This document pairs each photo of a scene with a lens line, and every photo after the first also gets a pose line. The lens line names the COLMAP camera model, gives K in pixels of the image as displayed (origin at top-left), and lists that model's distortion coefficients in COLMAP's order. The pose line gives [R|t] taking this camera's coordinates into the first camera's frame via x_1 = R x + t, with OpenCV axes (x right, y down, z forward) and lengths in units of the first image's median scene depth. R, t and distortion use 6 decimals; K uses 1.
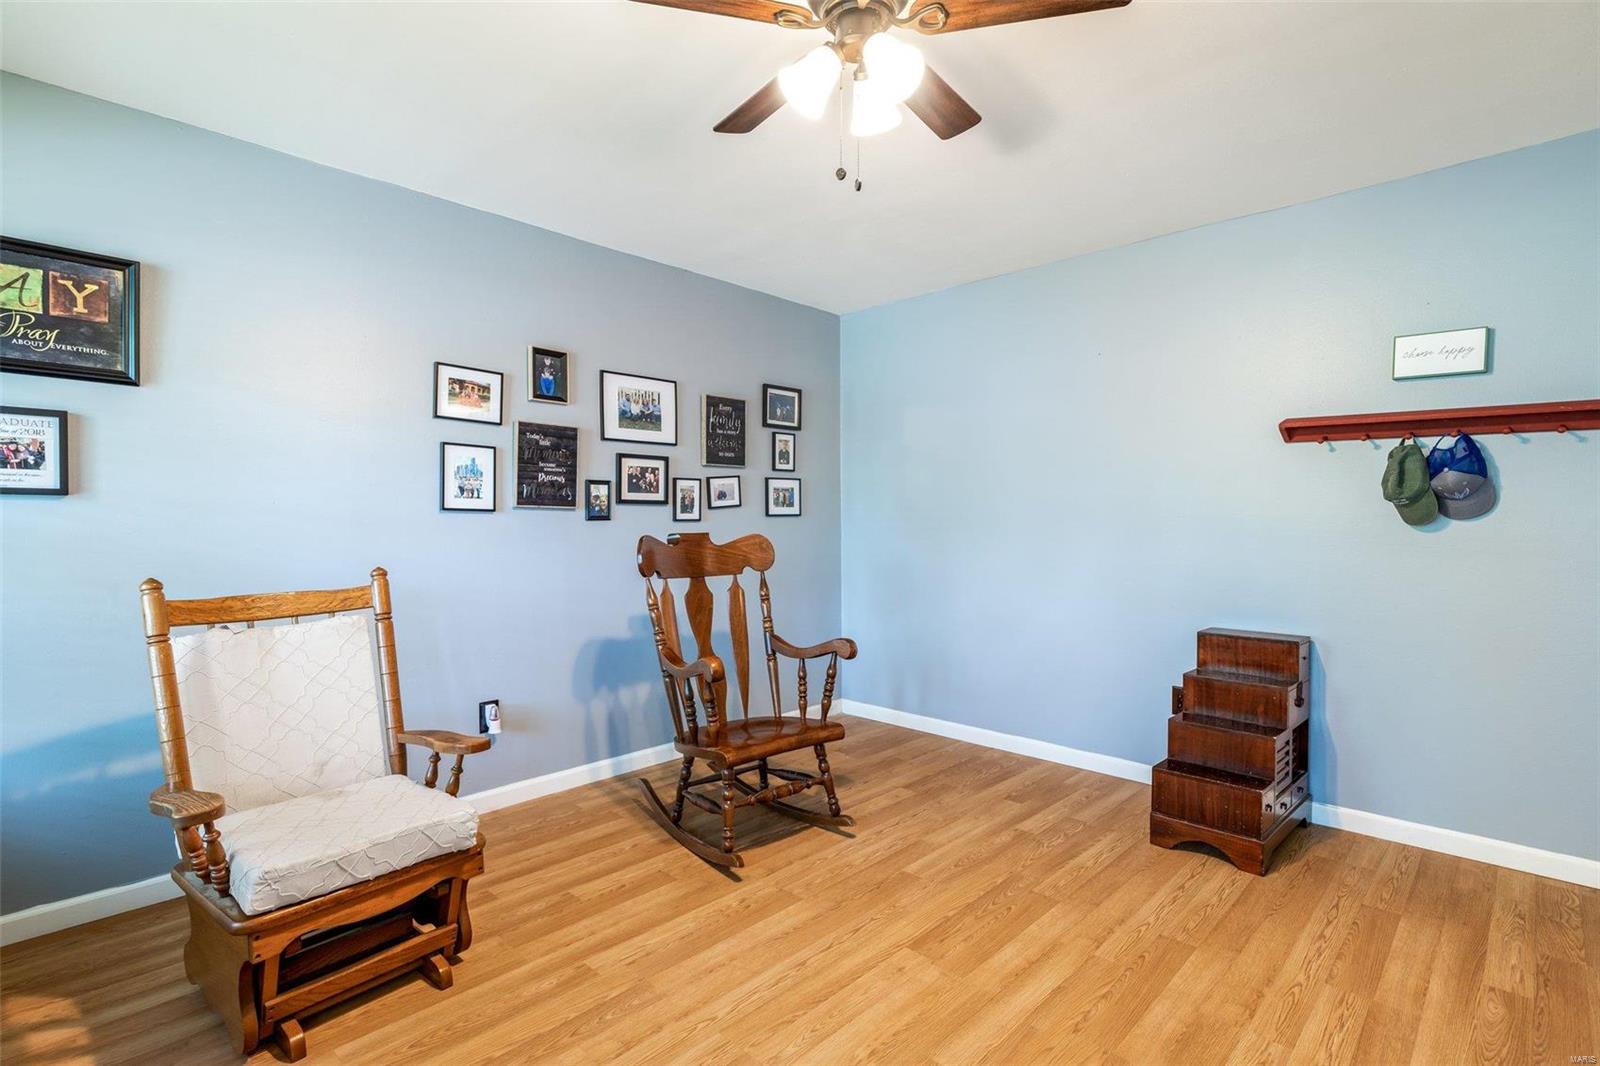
lens RADIAL K [[747.0, 0, 799.3], [0, 747.0, 531.9], [0, 0, 1]] dist [-0.000470, -0.001034]
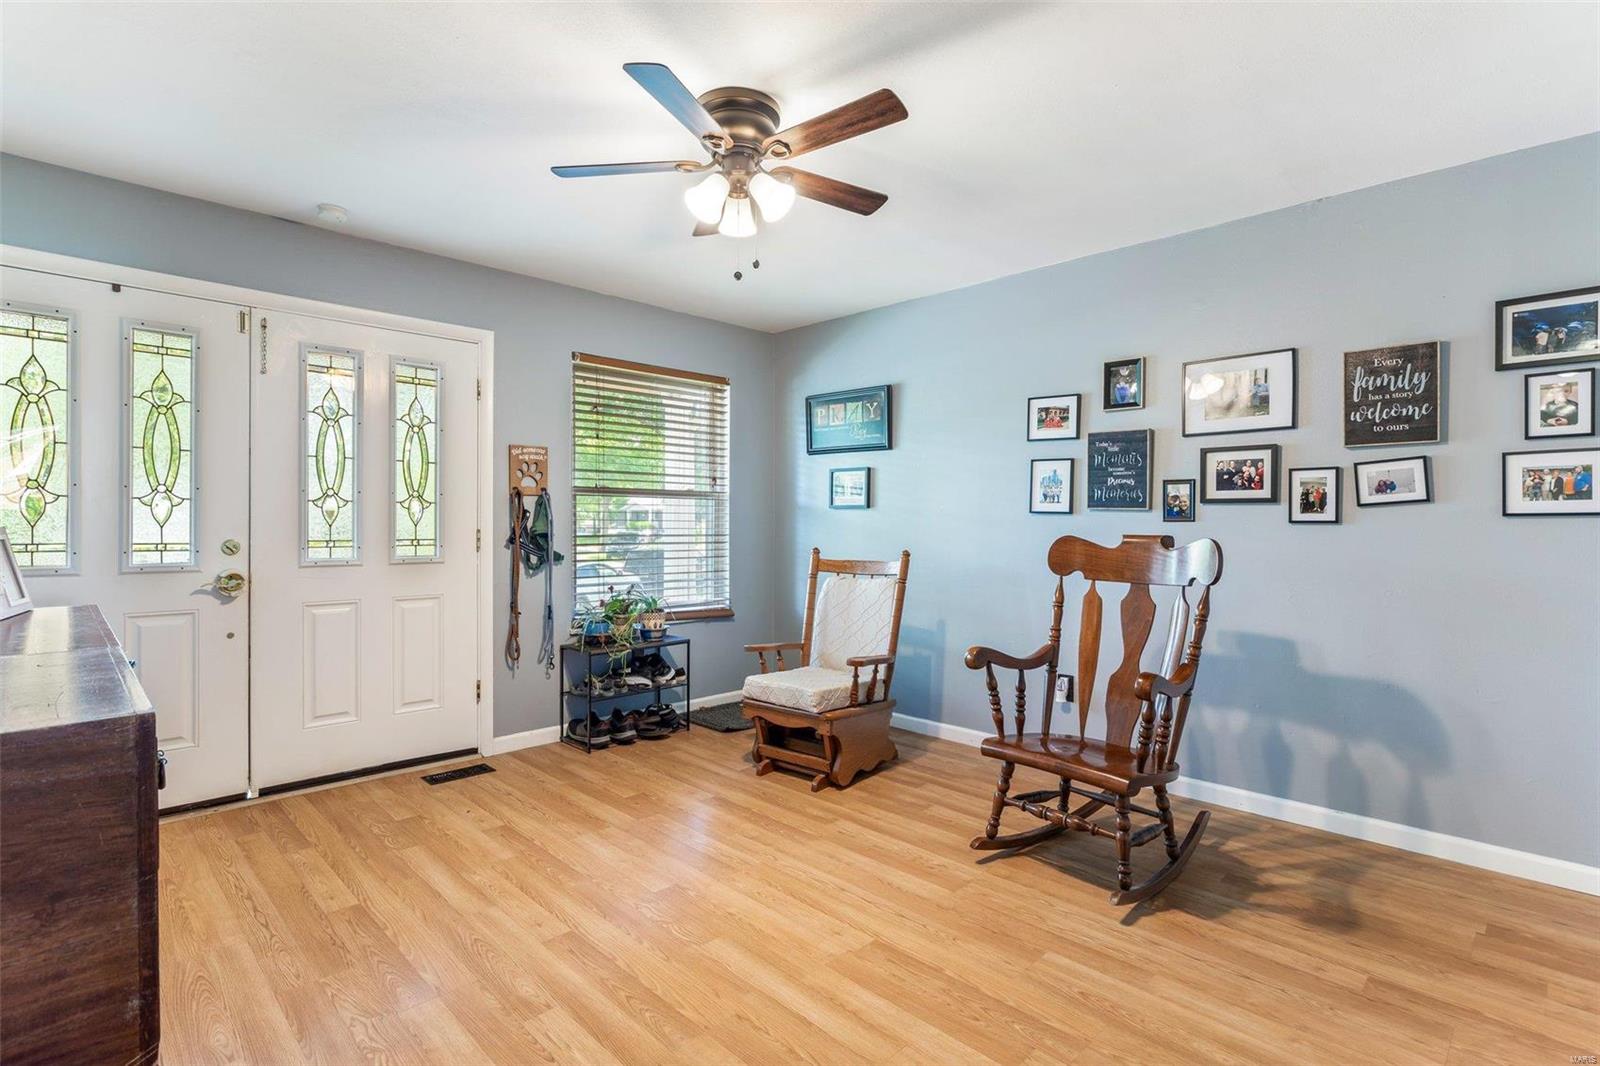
lens RADIAL K [[787.5, 0, 849.7], [0, 787.5, 524.8], [0, 0, 1]] dist [-0.004539, 0.000546]
pose [[0.023358, 0.002533, -0.999724, 0.796929], [-0.021820, 0.999760, 0.002023, -0.004829], [0.999489, 0.021766, 0.023408, 0.612526]]
